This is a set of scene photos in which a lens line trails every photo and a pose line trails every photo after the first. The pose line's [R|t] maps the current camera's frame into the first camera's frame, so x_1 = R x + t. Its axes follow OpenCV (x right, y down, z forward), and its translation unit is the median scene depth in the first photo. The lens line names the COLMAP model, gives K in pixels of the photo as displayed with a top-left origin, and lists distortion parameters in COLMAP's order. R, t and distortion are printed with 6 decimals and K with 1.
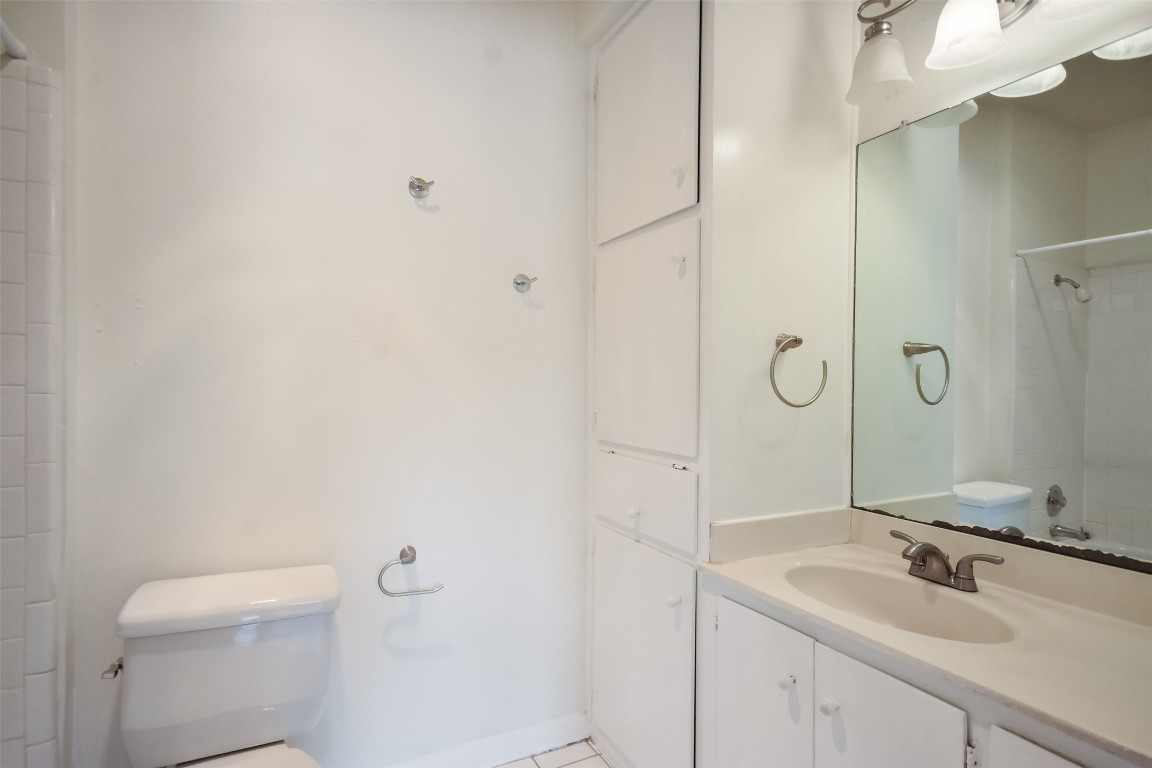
lens RADIAL K [[573.0, 0, 574.0], [0, 573.0, 382.0], [0, 0, 1]] dist [0.012555, -0.001321]
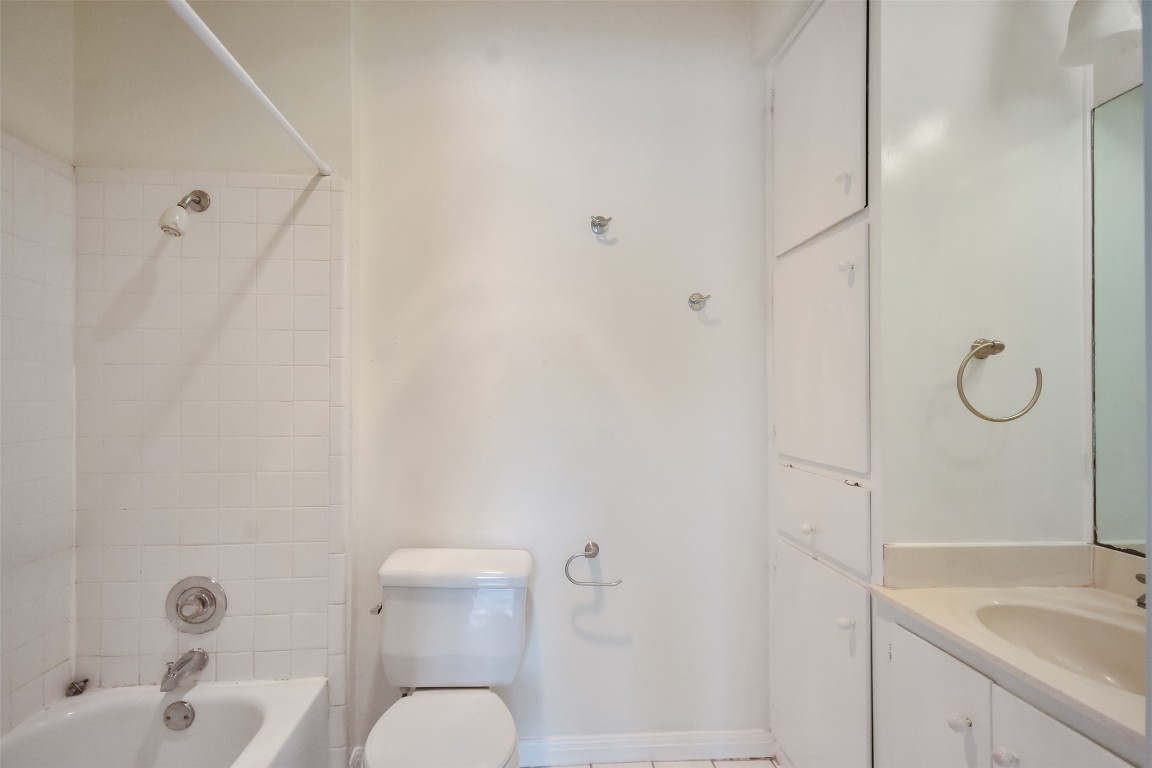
lens RADIAL K [[573.0, 0, 574.0], [0, 573.0, 382.0], [0, 0, 1]] dist [0.012555, -0.001321]
pose [[0.923868, -0.017207, -0.382325, 0.126358], [0.008203, 0.999650, -0.025170, -0.000126], [0.382624, 0.020118, 0.923685, -0.067208]]
